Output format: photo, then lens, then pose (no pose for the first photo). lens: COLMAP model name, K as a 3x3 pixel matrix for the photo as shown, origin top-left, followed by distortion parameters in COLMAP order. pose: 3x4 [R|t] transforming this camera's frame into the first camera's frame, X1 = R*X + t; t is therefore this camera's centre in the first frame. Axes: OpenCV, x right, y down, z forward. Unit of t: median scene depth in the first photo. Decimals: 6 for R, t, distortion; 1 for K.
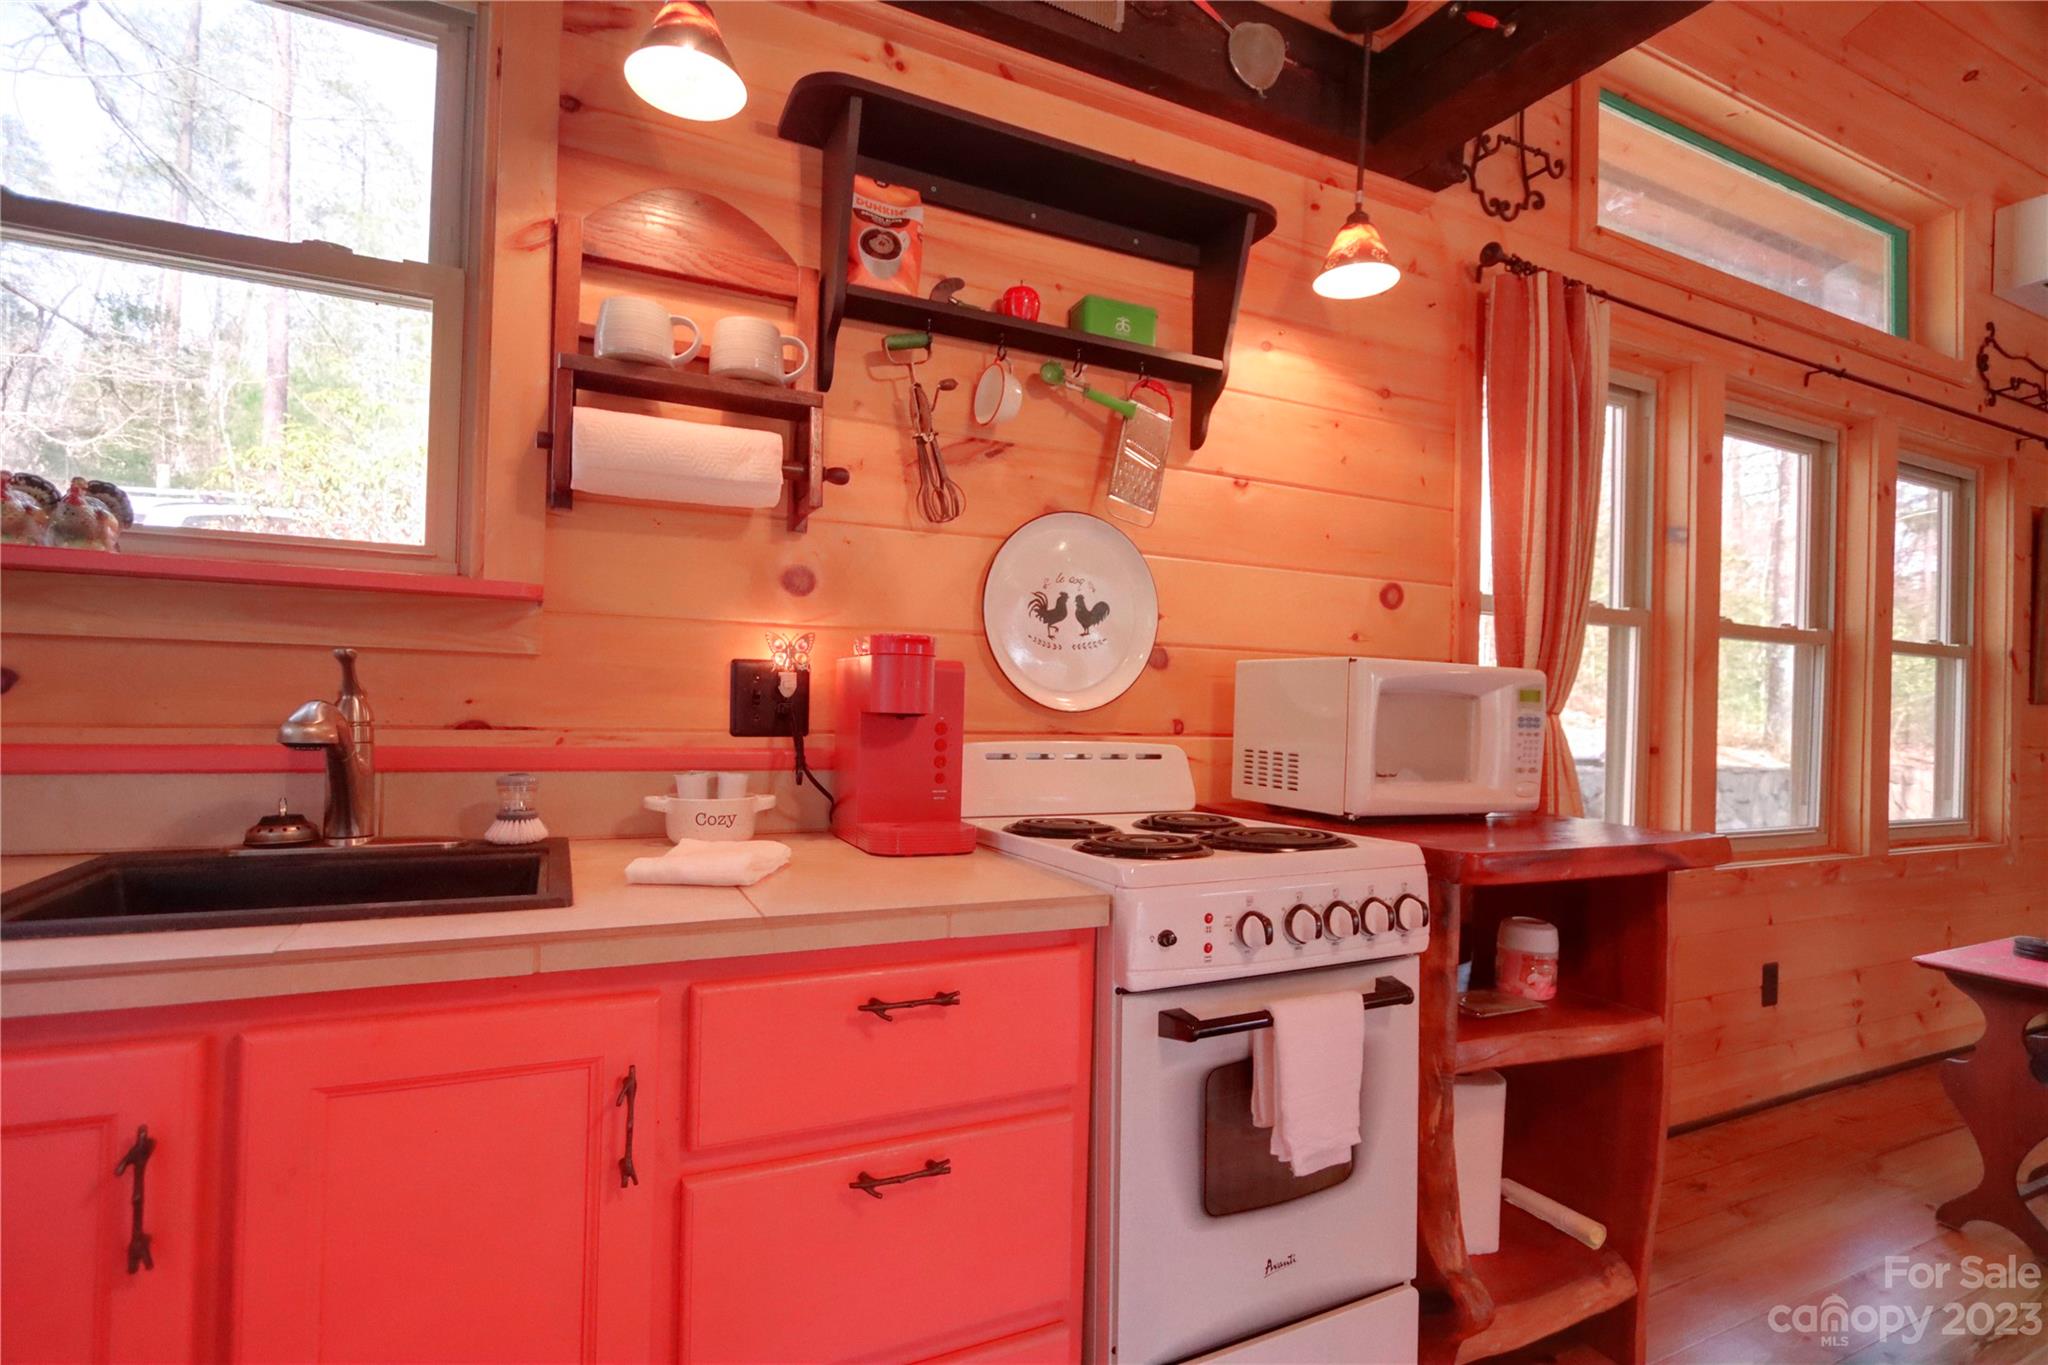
lens RADIAL K [[989.8, 0, 982.9], [0, 989.8, 693.5], [0, 0, 1]] dist [-0.011311, 0.000294]
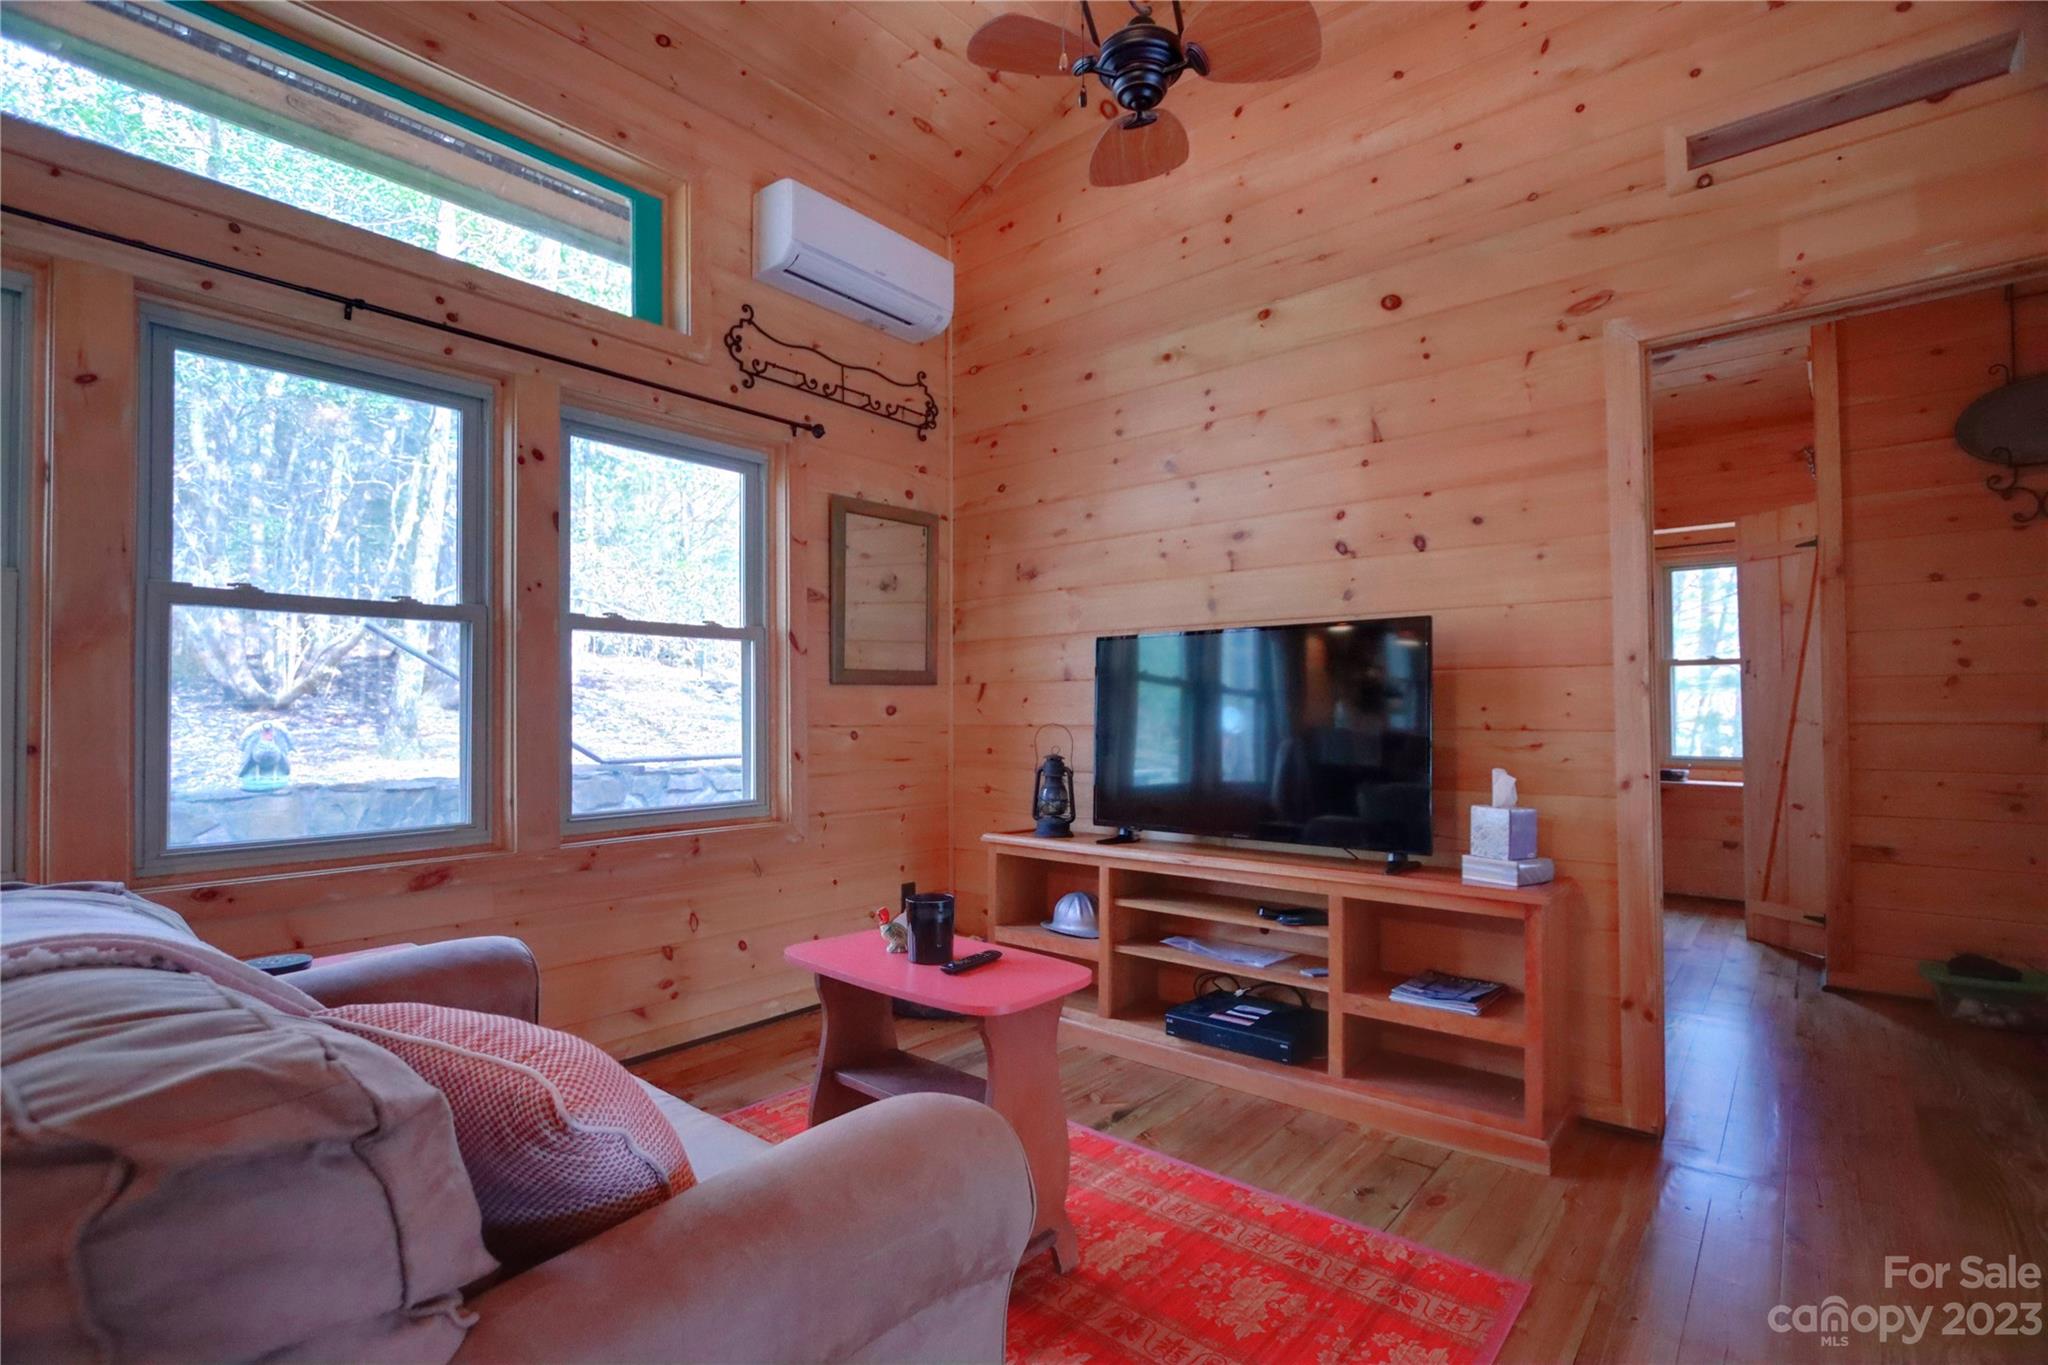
lens RADIAL K [[952.3, 0, 1014.2], [0, 952.3, 696.6], [0, 0, 1]] dist [-0.014213, 0.000320]
pose [[0.910892, -0.026670, 0.411782, 1.814969], [0.029420, 0.999567, -0.000340, 0.065580], [-0.411594, 0.012425, 0.911282, 0.005251]]
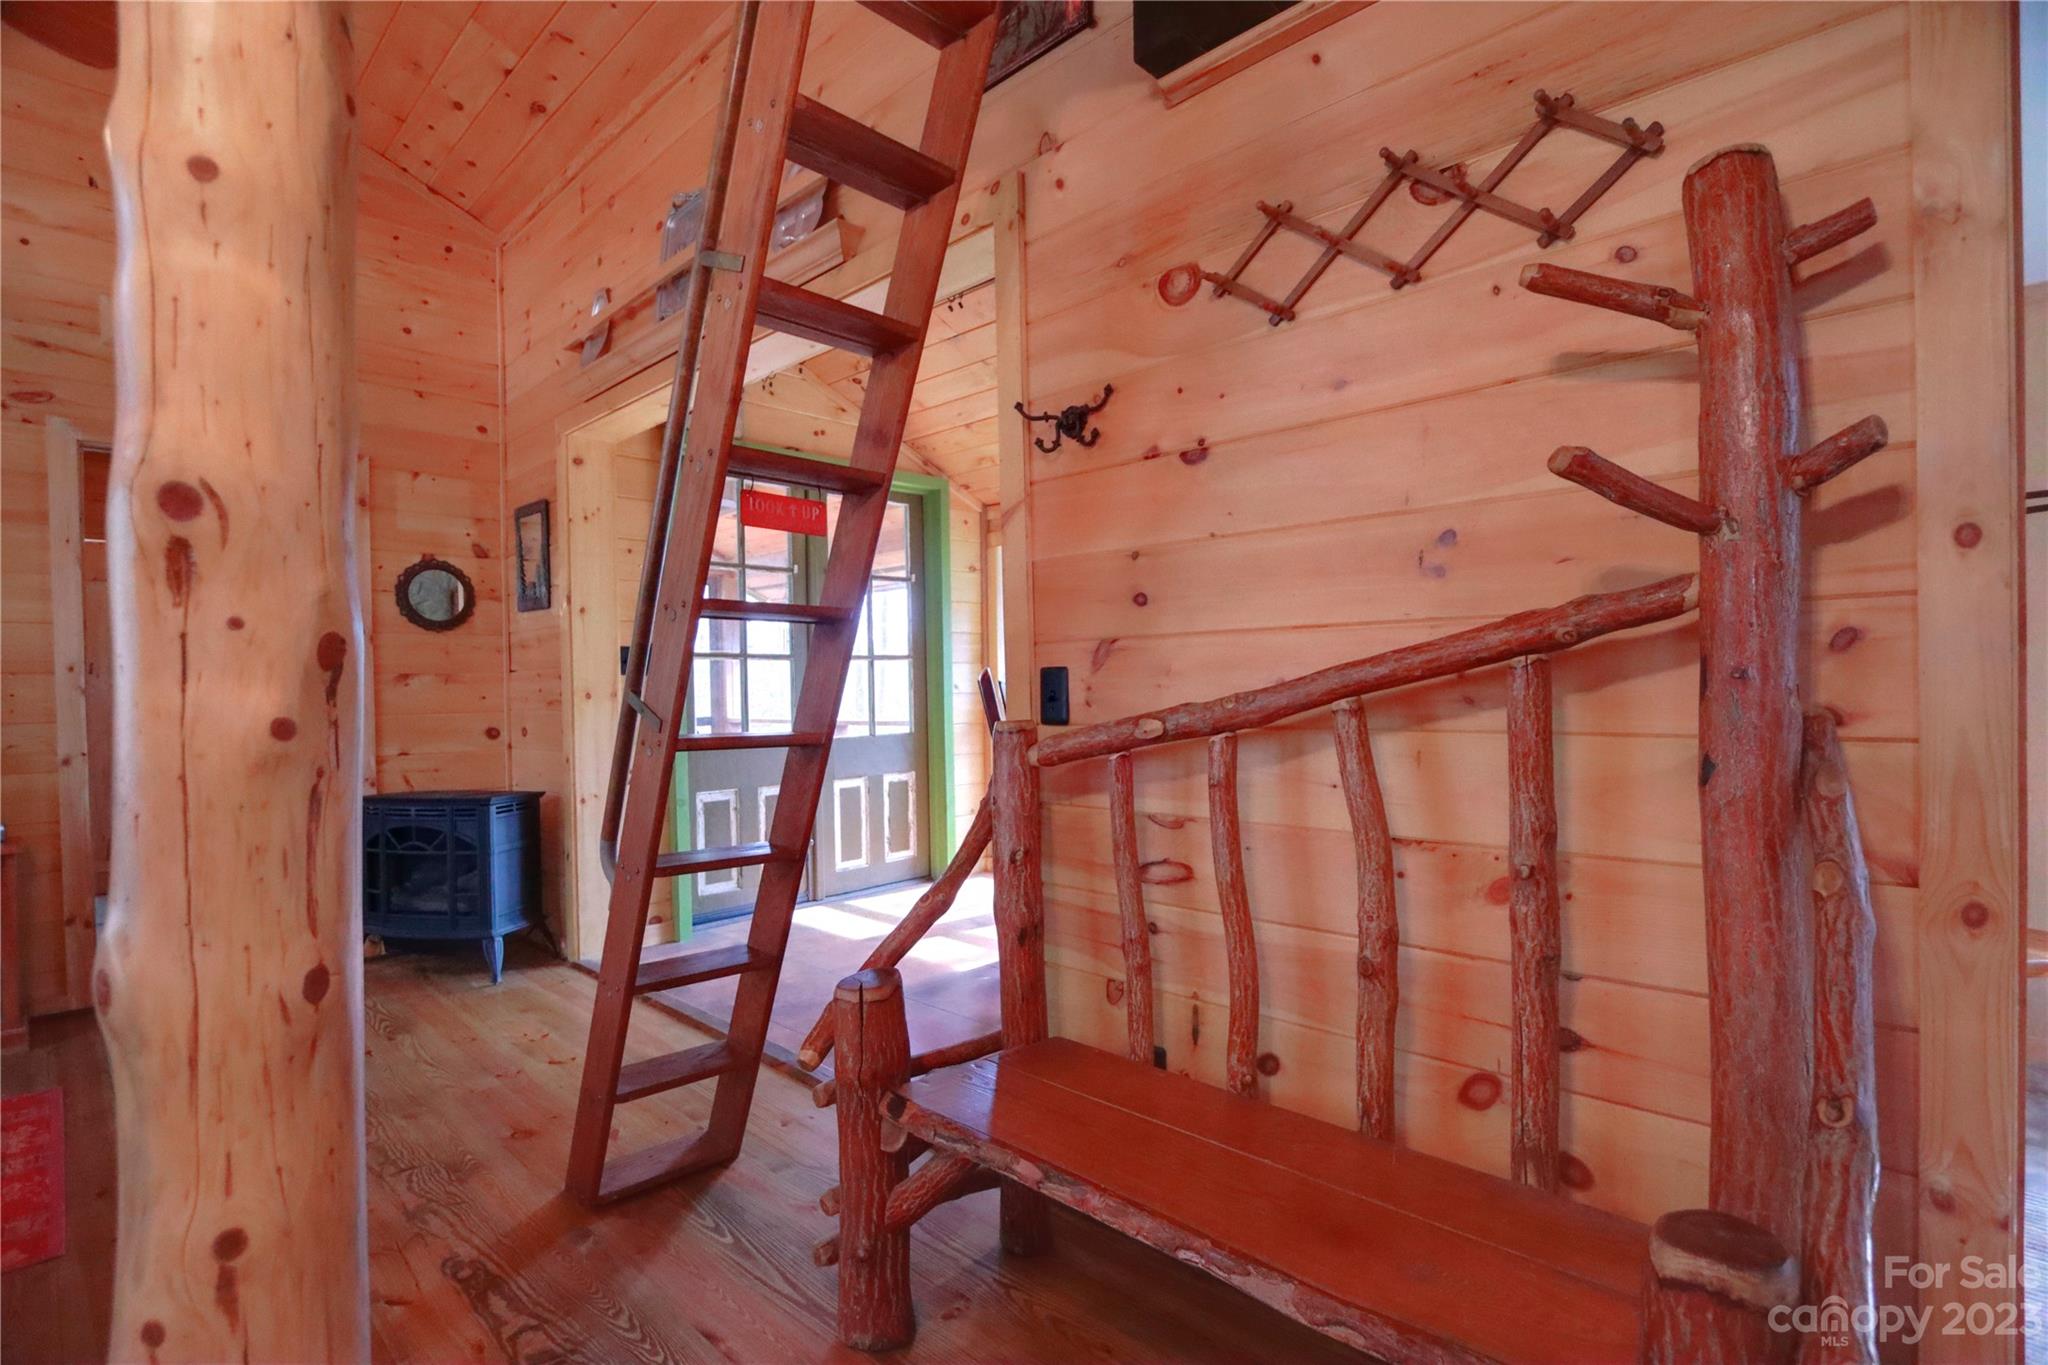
lens RADIAL K [[957.2, 0, 996.2], [0, 957.2, 698.6], [0, 0, 1]] dist [-0.006337, -0.001017]
pose [[-0.330624, -0.037055, 0.943035, 0.605490], [0.002172, 0.999196, 0.040023, 0.014499], [-0.943760, 0.015281, -0.330278, -0.270232]]
